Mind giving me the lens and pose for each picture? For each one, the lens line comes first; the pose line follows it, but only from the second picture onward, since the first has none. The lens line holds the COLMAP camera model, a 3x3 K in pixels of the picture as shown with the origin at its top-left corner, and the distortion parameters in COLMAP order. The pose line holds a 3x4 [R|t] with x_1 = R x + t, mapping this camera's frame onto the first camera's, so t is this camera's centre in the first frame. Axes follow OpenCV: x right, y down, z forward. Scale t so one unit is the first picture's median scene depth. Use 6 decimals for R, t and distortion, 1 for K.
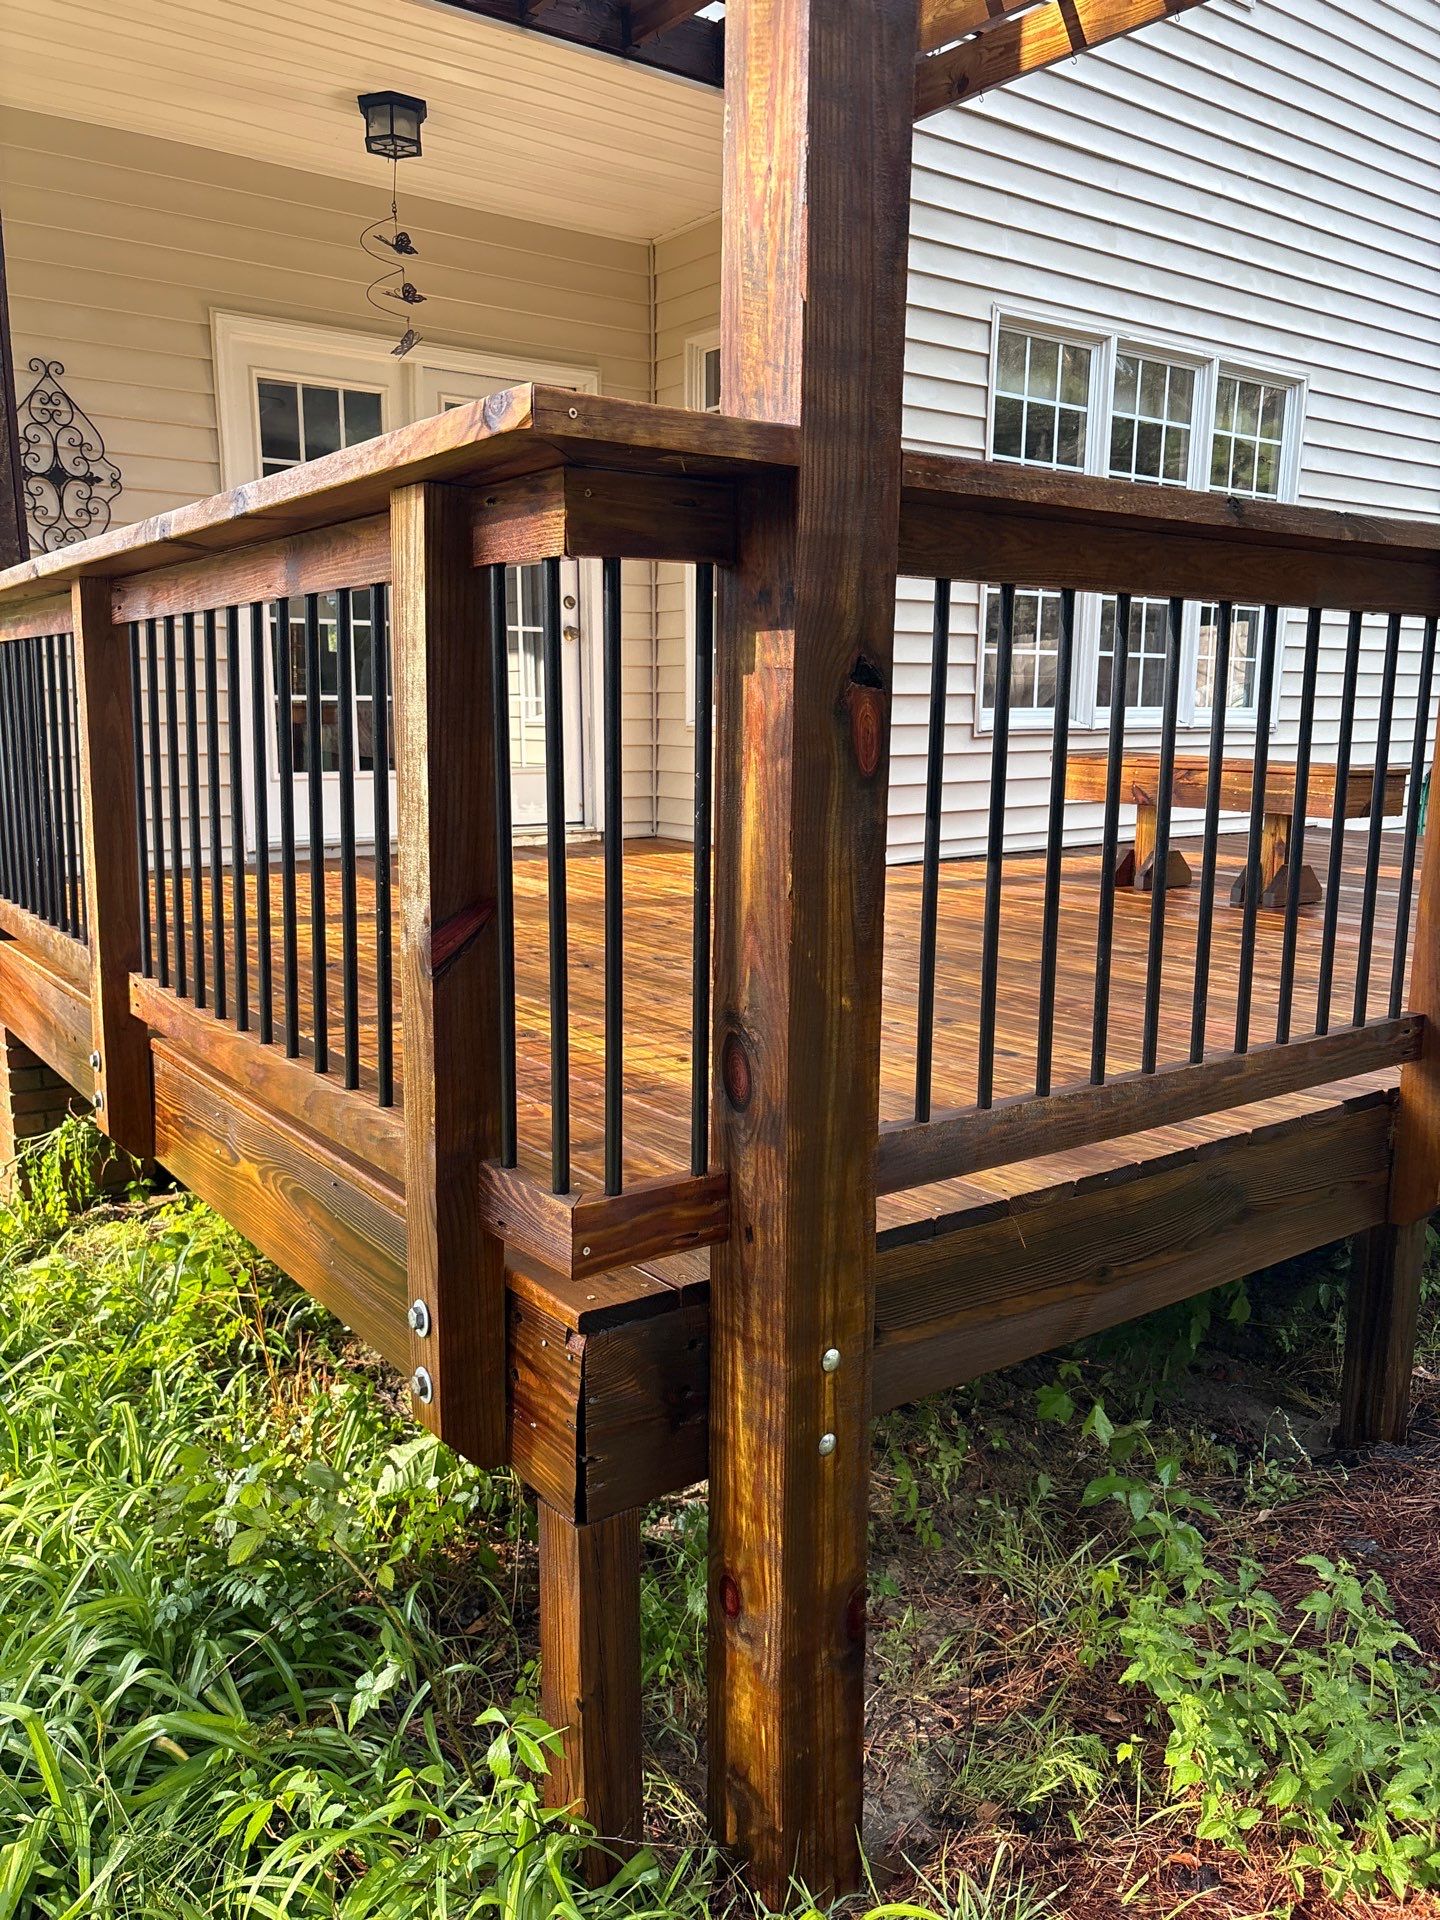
lens RADIAL K [[1457.8, 0, 714.8], [0, 1457.8, 946.2], [0, 0, 1]] dist [0.029123, -0.004386]
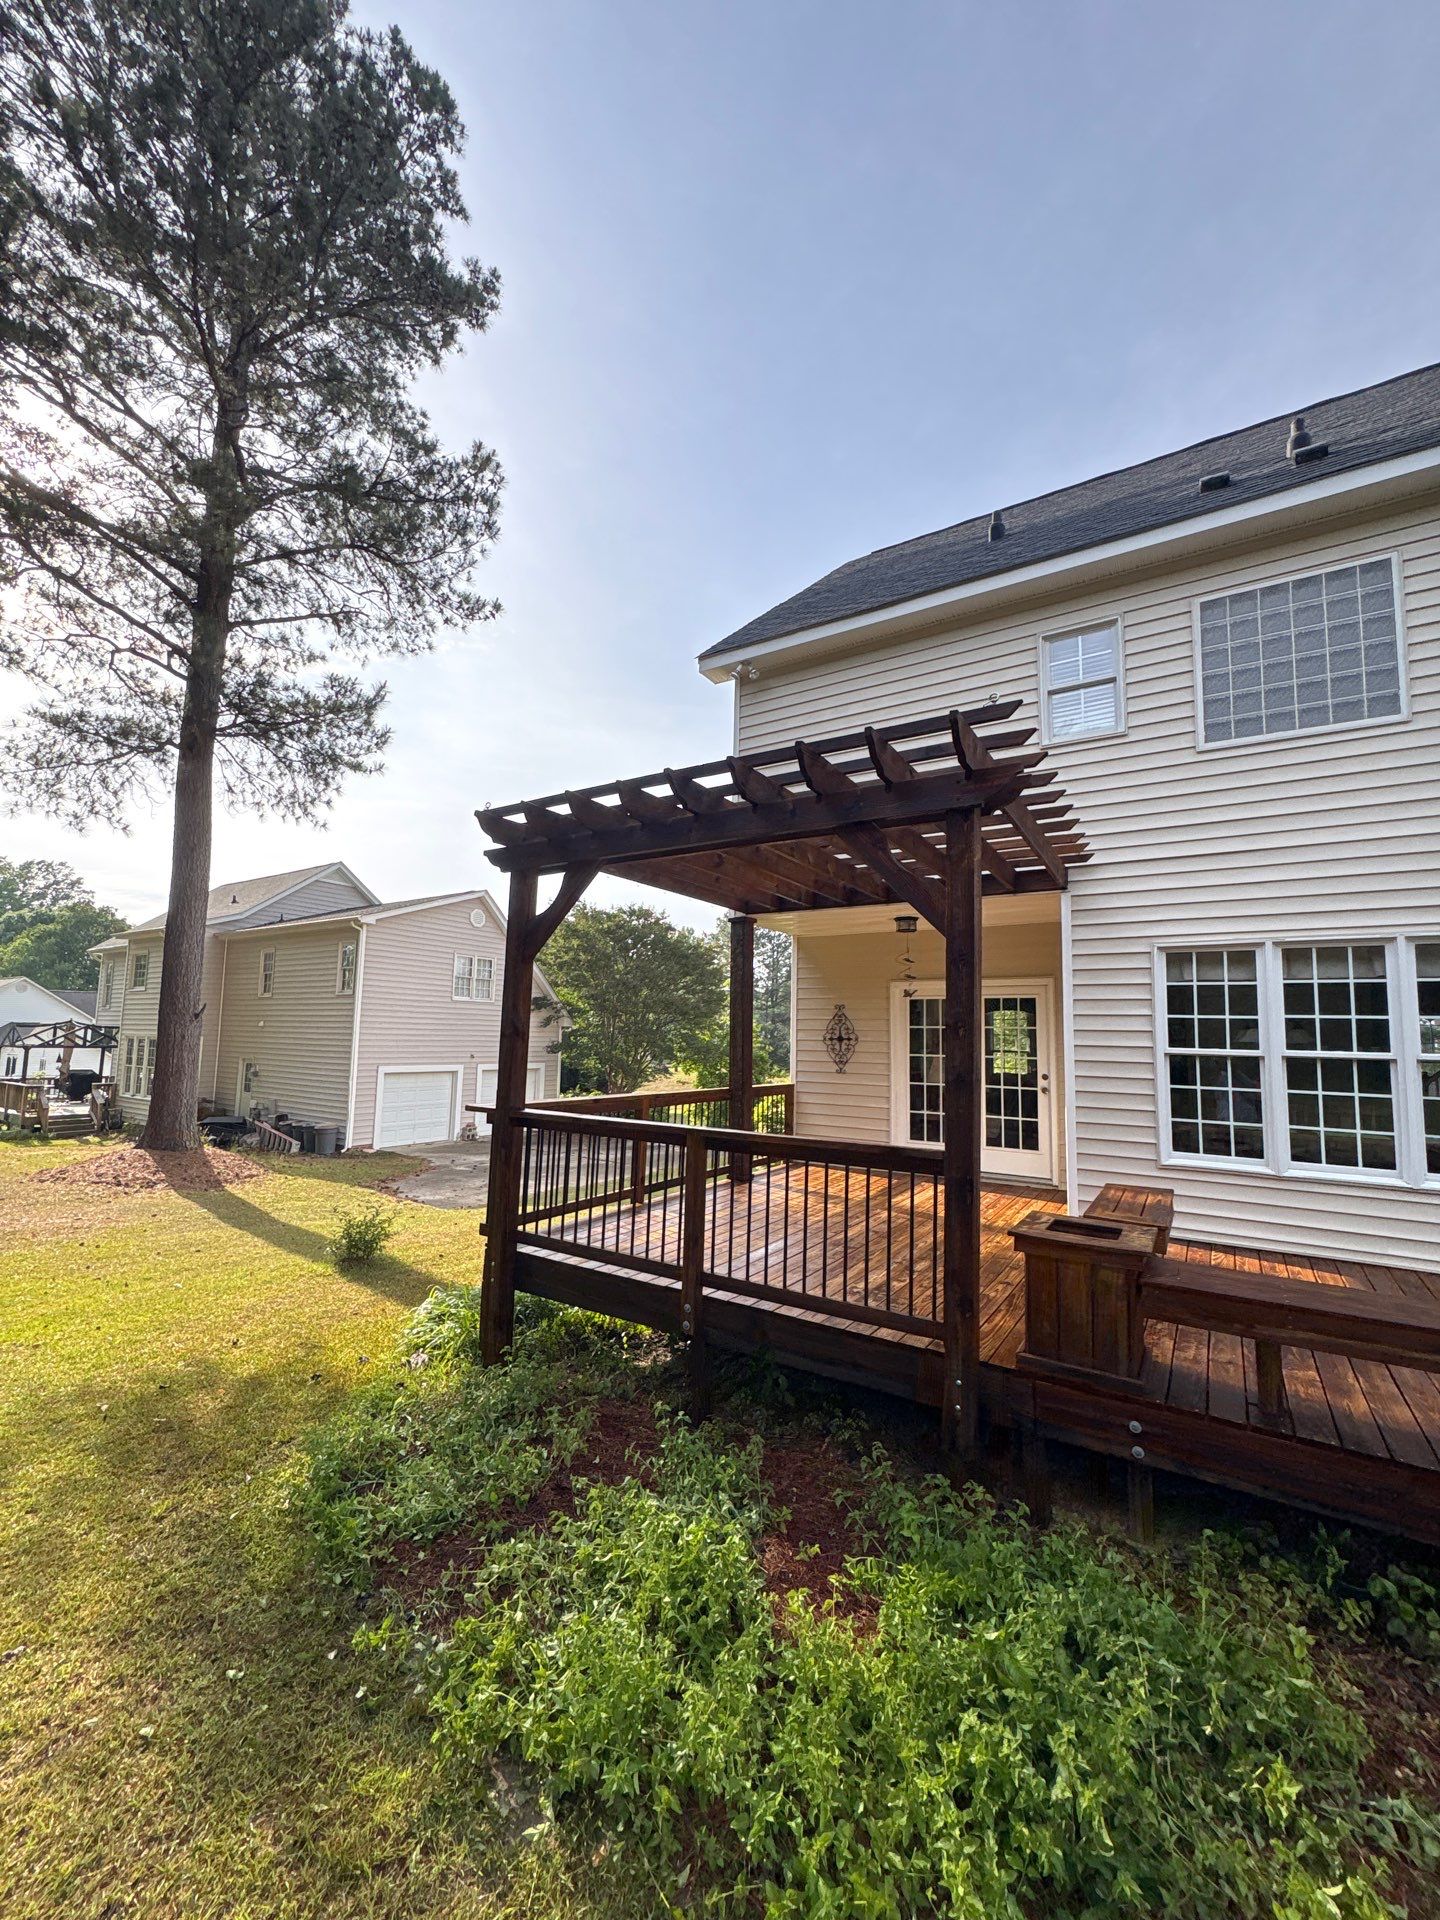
lens RADIAL K [[772.1, 0, 704.5], [0, 772.1, 956.9], [0, 0, 1]] dist [-0.004744, -0.000259]
pose [[0.353144, -0.095801, -0.930651, 0.927648], [-0.181443, 0.968844, -0.168583, -0.138434], [0.917806, 0.228394, 0.324759, 0.123429]]
